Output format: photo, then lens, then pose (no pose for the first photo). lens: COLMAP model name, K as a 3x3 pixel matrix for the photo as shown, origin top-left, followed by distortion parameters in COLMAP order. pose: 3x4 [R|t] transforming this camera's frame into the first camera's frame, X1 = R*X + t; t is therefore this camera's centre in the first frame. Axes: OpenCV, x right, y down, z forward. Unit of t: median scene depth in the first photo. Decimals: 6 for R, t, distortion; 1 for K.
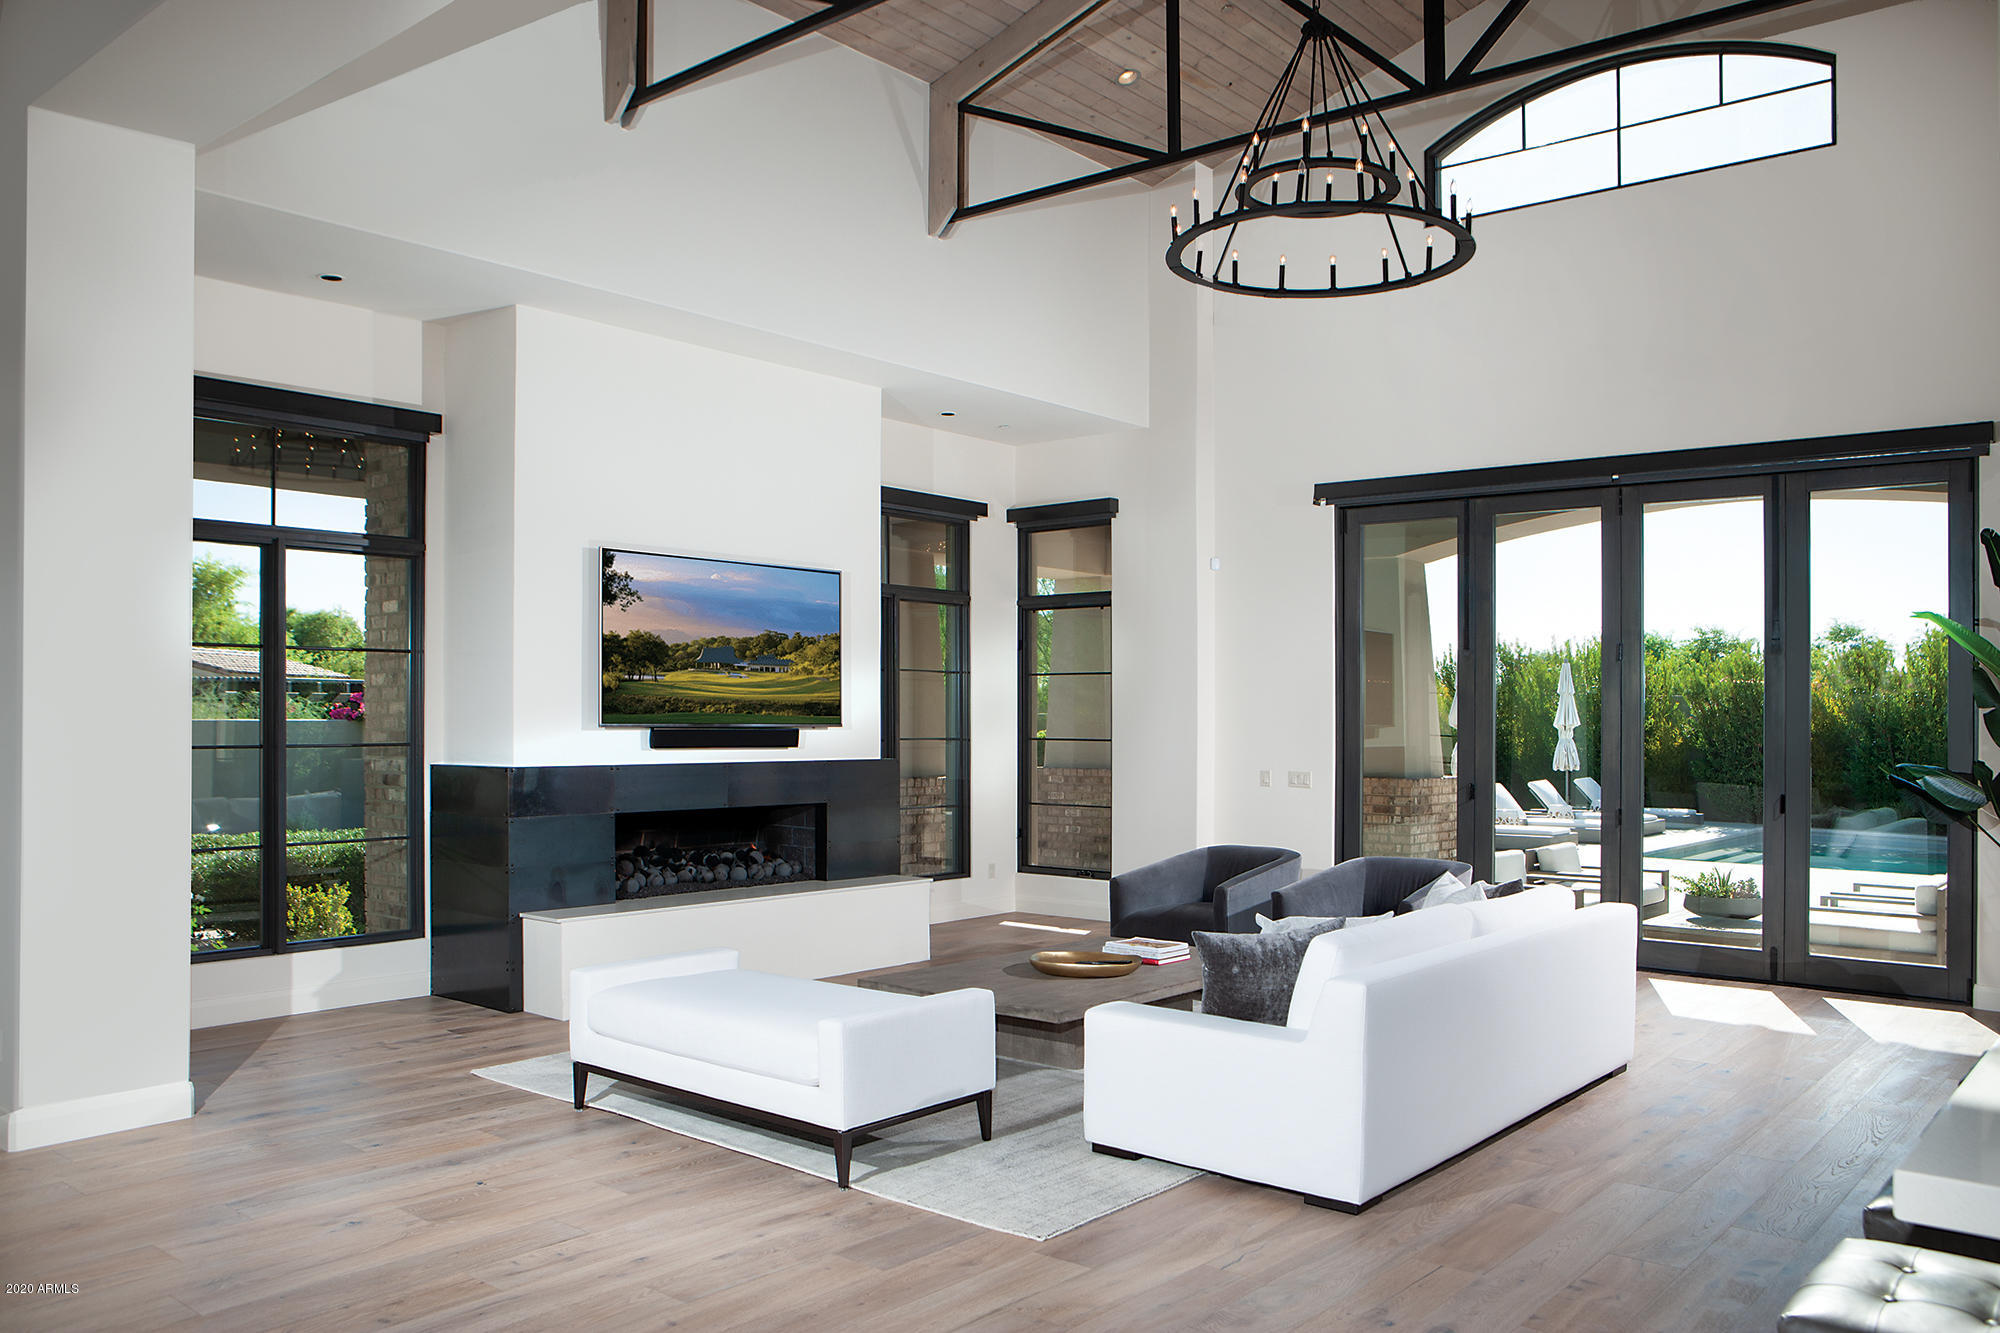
lens RADIAL K [[1547.6, 0, 1189.0], [0, 1547.6, 666.2], [0, 0, 1]] dist [-0.086252, 0.001405]
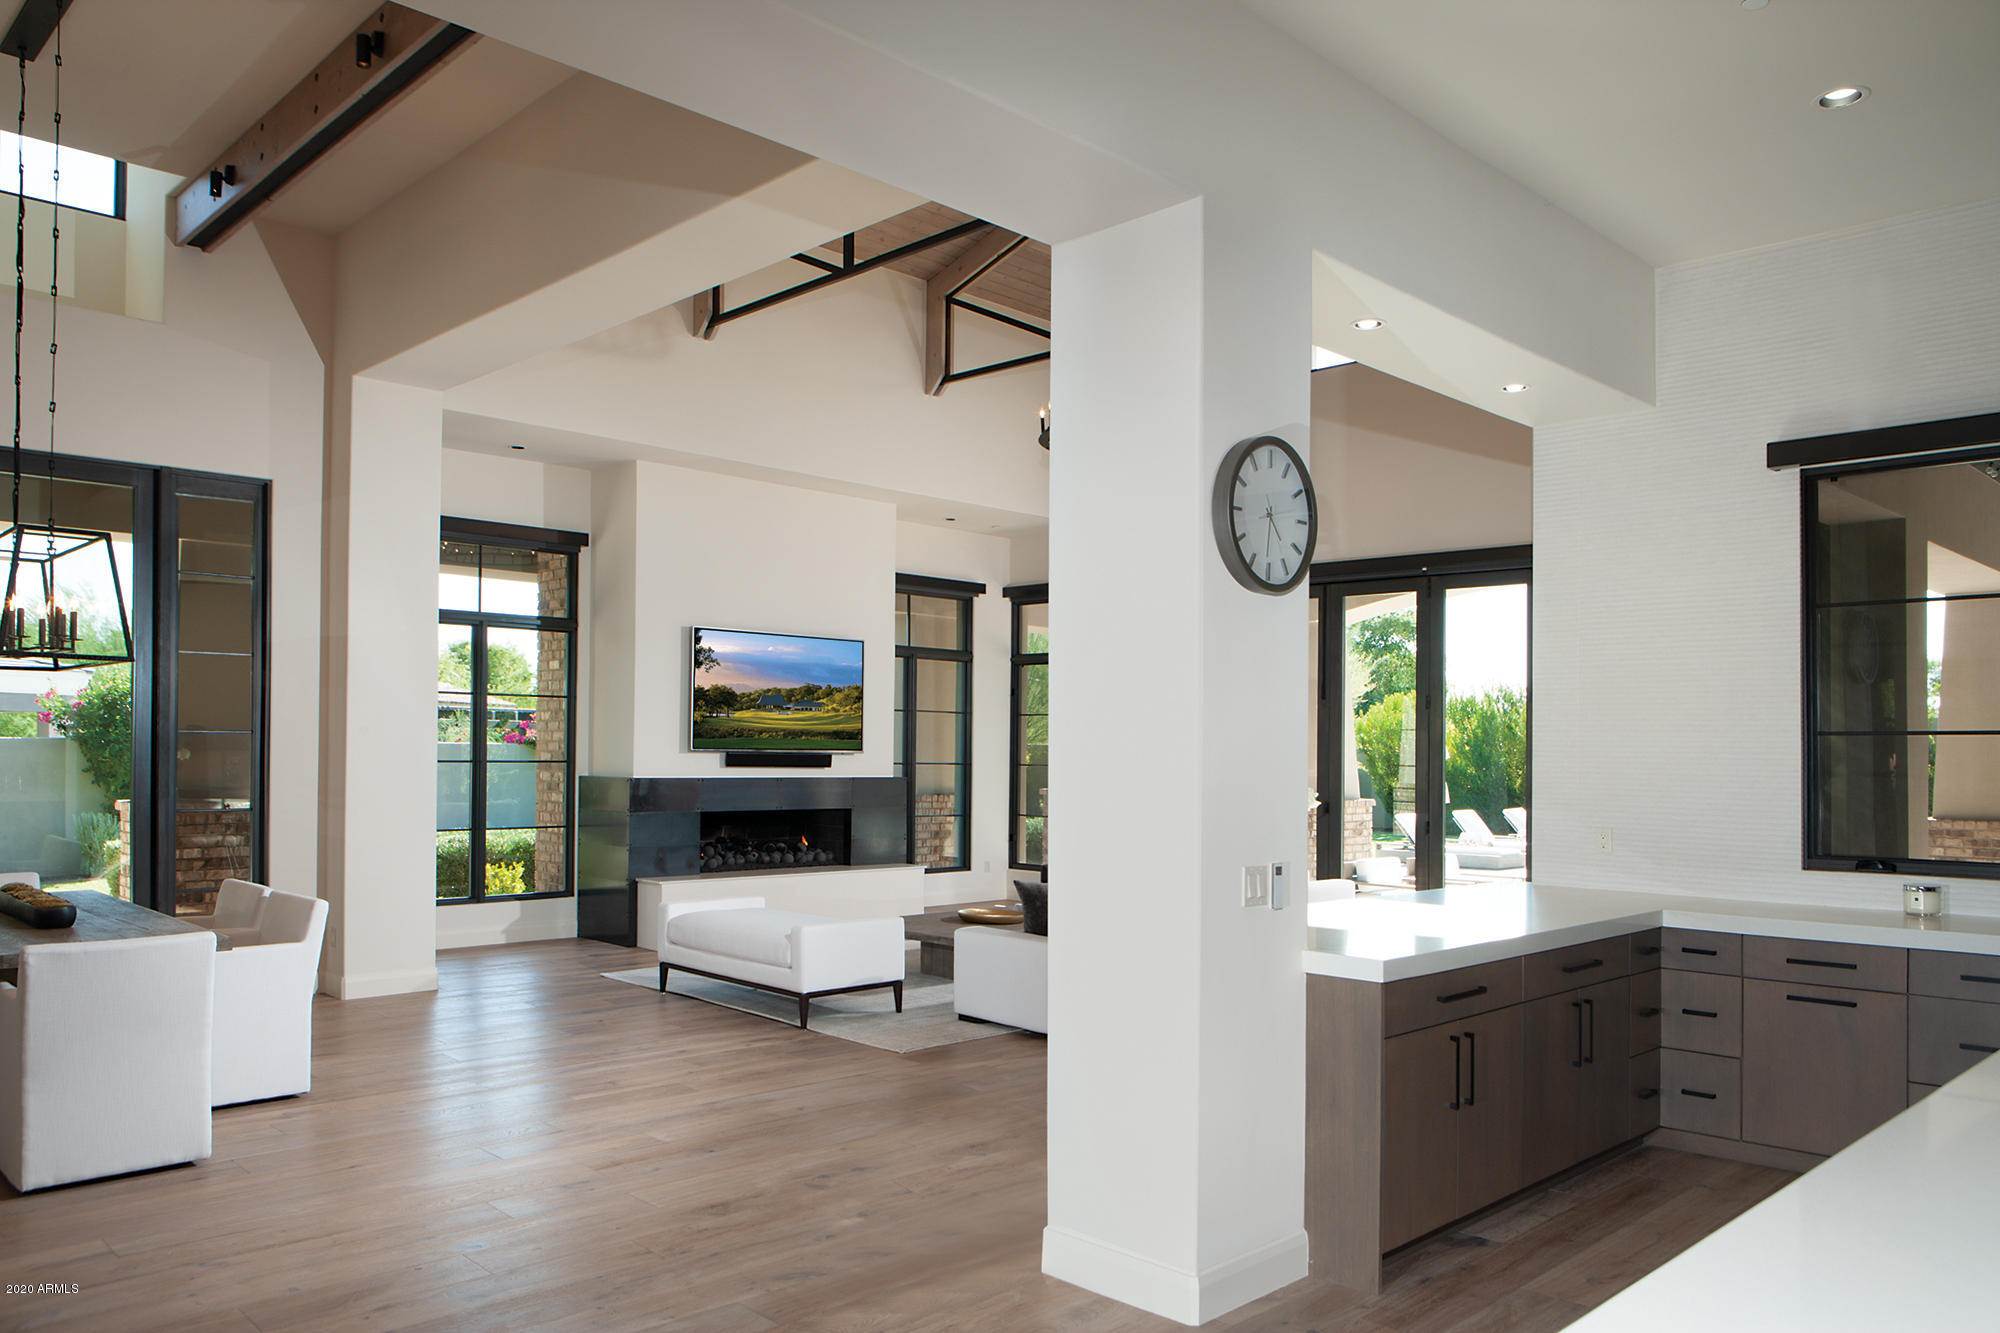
lens RADIAL K [[1456.4, 0, 1000.0], [0, 1456.4, 666.5], [0, 0, 1]] dist [-0.151494, -0.002863]
pose [[0.982838, 0.001513, -0.184466, 0.140737], [-0.005881, 0.999715, -0.023137, -0.009308], [0.184379, 0.023825, 0.982566, -0.264430]]
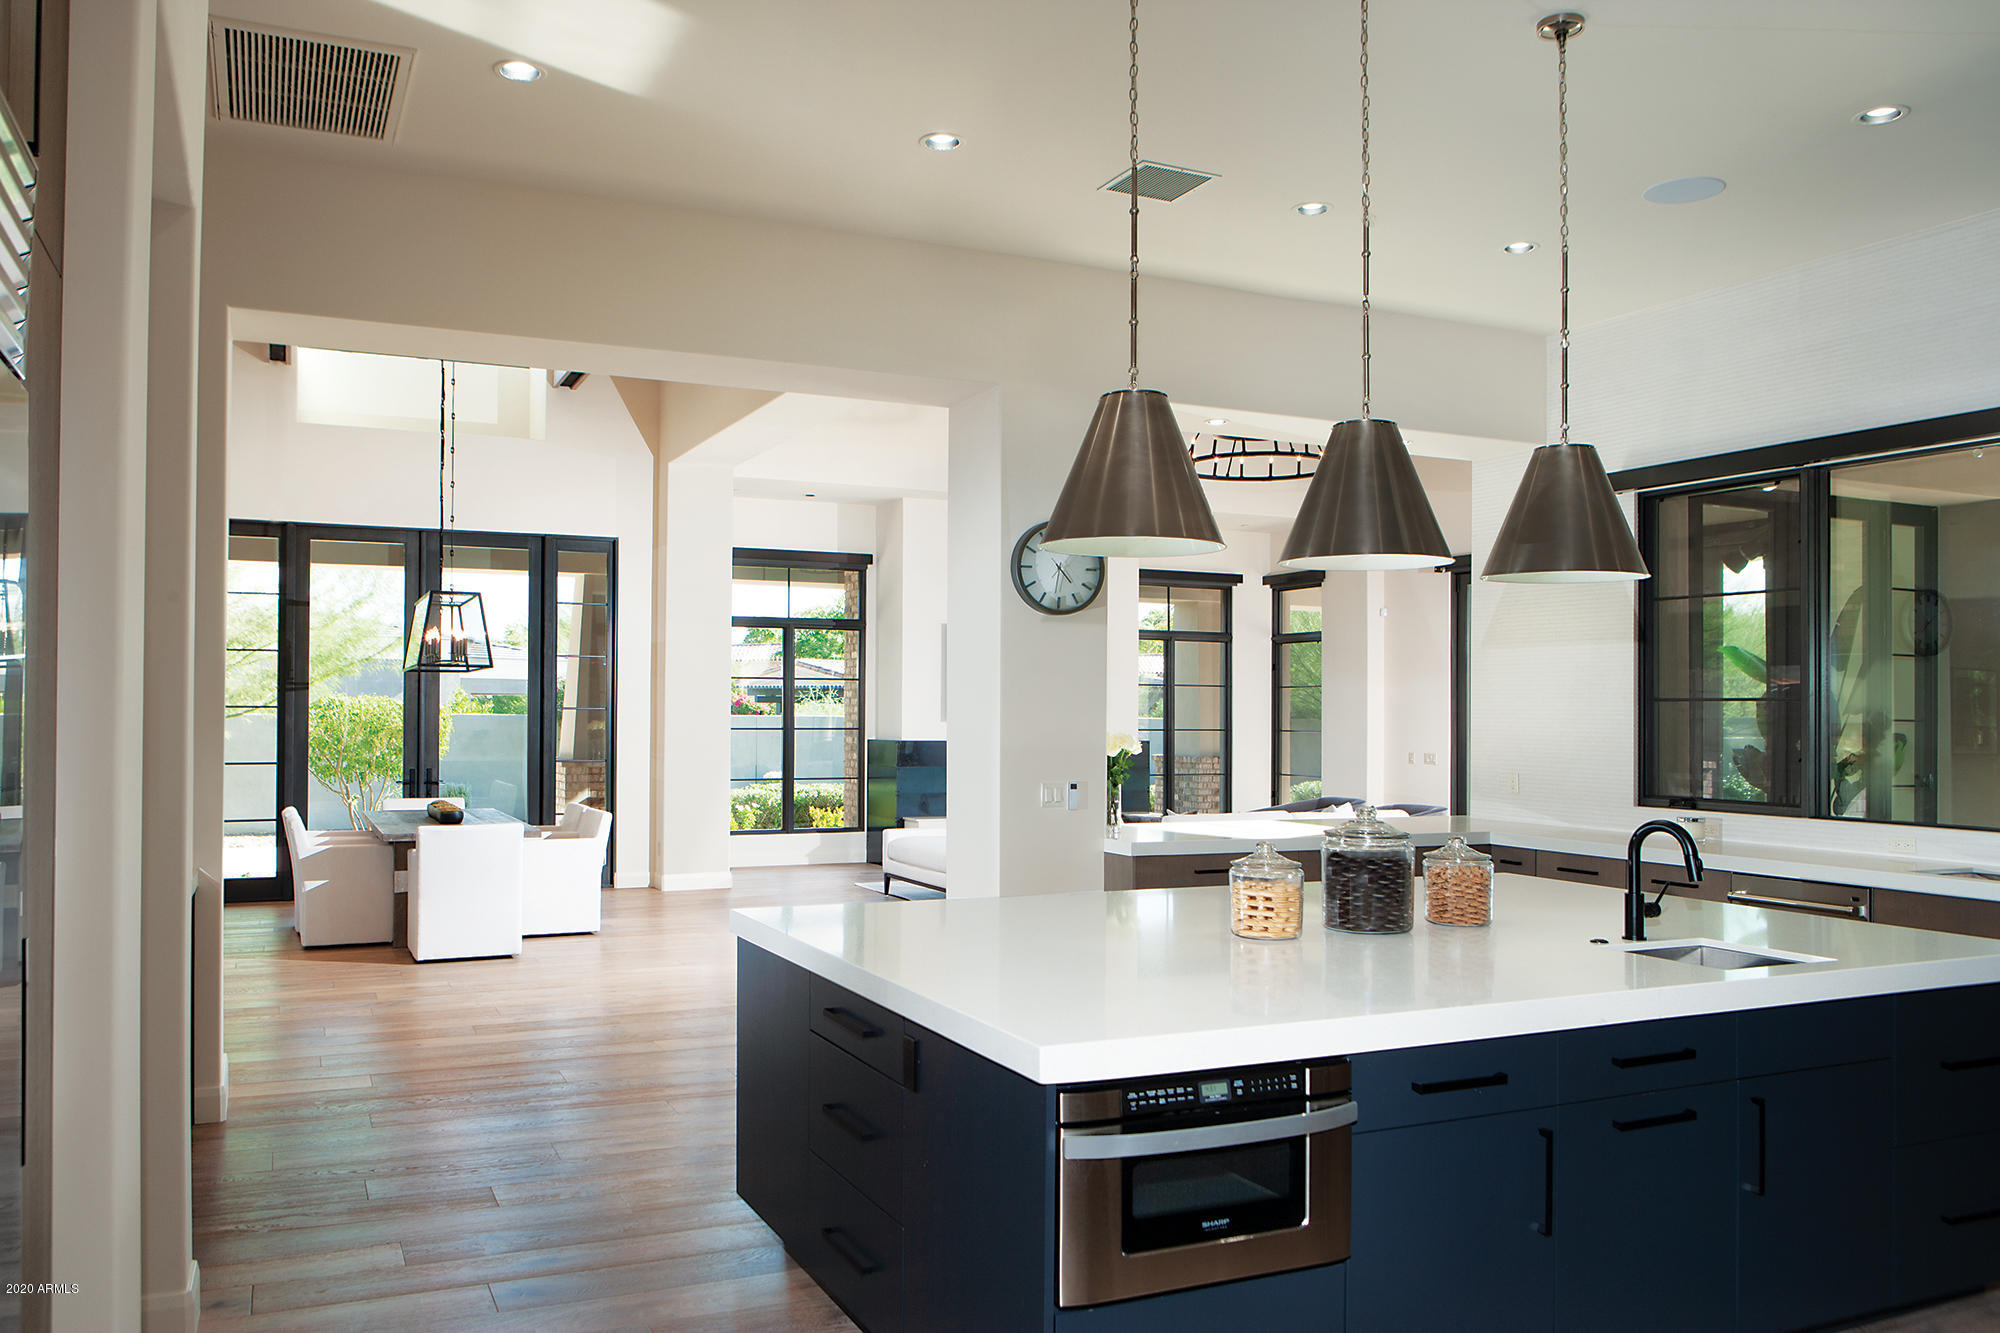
lens RADIAL K [[1479.7, 0, 1000.0], [0, 1479.7, 666.5], [0, 0, 1]] dist [-0.284418, -0.000242]
pose [[0.861803, -0.010817, -0.507127, 0.507919], [0.010790, 0.999937, -0.002993, -0.017500], [0.507128, -0.002893, 0.861866, -0.462528]]
